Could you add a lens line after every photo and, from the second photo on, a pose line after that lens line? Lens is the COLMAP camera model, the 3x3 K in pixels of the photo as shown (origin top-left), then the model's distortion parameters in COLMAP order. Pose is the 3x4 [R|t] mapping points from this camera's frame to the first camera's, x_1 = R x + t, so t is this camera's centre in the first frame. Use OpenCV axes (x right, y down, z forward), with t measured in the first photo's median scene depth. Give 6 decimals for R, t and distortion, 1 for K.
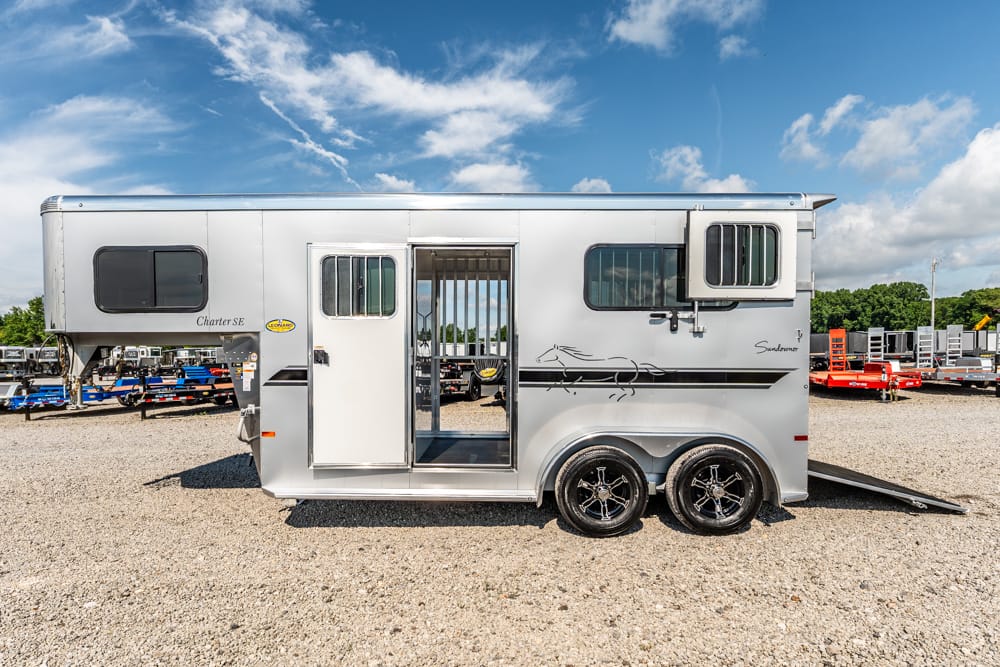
lens RADIAL K [[616.5, 0, 445.7], [0, 616.5, 364.4], [0, 0, 1]] dist [0.009141, -0.005308]
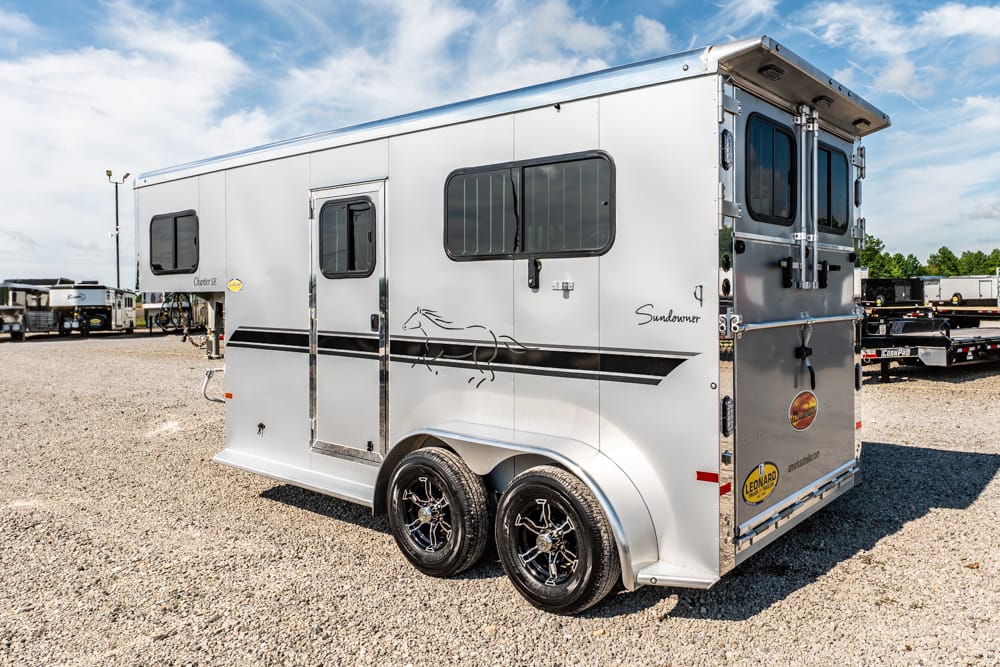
lens RADIAL K [[748.1, 0, 555.0], [0, 748.1, 279.0], [0, 0, 1]] dist [0.000033, -0.001144]
pose [[0.799408, -0.015079, -0.600600, 0.871888], [-0.002199, 0.999605, -0.028024, -0.041589], [0.600785, 0.023723, 0.799058, 0.364083]]
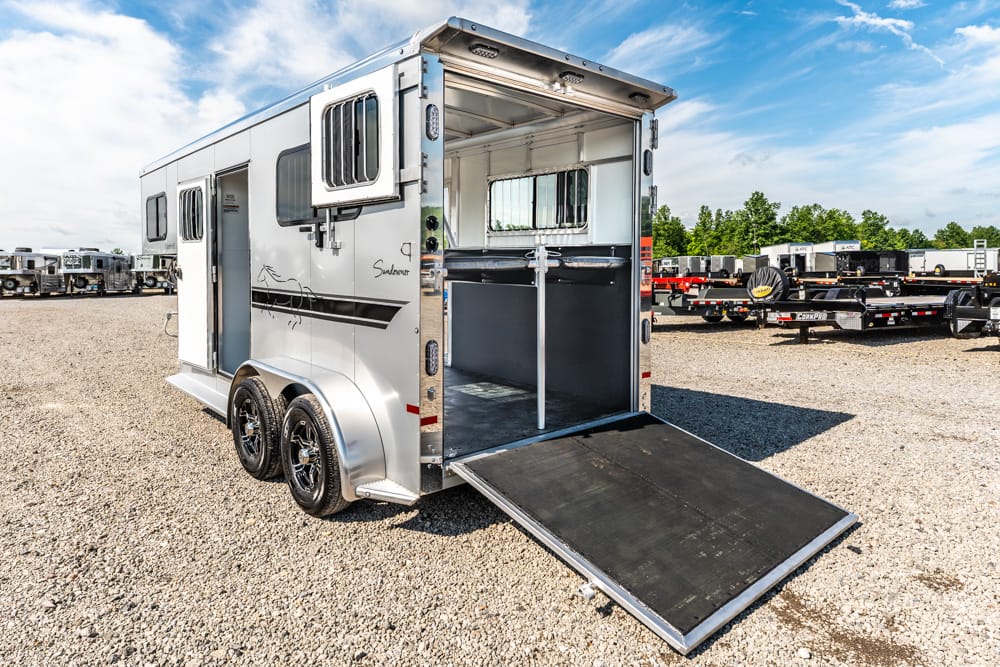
lens RADIAL K [[616.6, 0, 468.3], [0, 616.6, 268.4], [0, 0, 1]] dist [-0.017371, 0.006192]
pose [[0.654944, 0.006660, -0.755648, 1.094641], [-0.010830, 0.999941, -0.000573, -0.028674], [0.755600, 0.008559, 0.654977, 0.616854]]
